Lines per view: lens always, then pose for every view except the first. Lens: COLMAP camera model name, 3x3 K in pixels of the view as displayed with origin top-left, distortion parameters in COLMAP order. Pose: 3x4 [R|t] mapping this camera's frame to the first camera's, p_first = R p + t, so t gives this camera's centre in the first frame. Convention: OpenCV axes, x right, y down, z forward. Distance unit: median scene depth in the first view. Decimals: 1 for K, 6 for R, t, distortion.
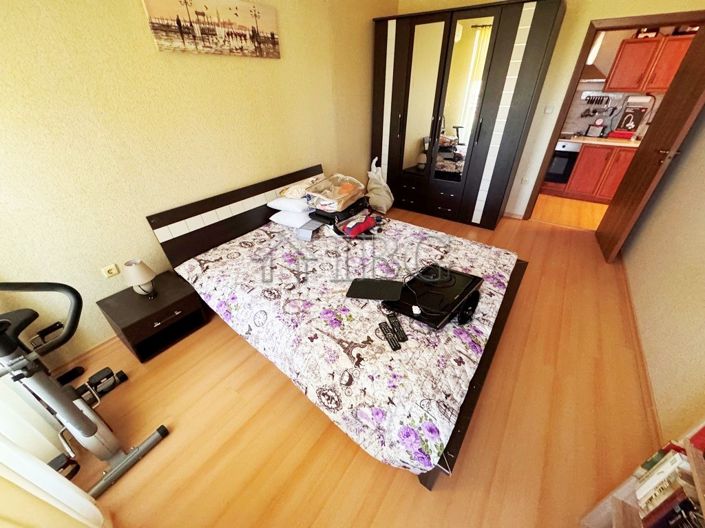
lens RADIAL K [[279.1, 0, 354.0], [0, 279.1, 264.1], [0, 0, 1]] dist [-0.002653, -0.000192]
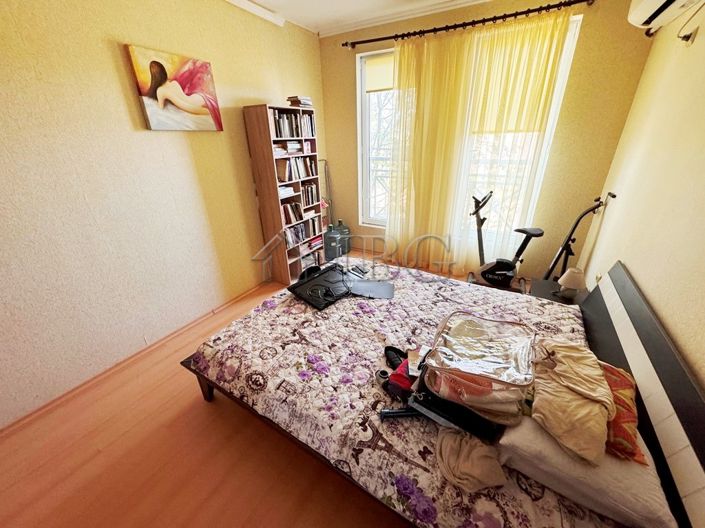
lens RADIAL K [[279.1, 0, 352.3], [0, 279.1, 261.5], [0, 0, 1]] dist [-0.002653, -0.000192]
pose [[-0.996506, 0.060387, -0.057703, 0.190750], [-0.015865, 0.541440, 0.840590, -0.837910], [0.082003, 0.838568, -0.538590, 1.265535]]
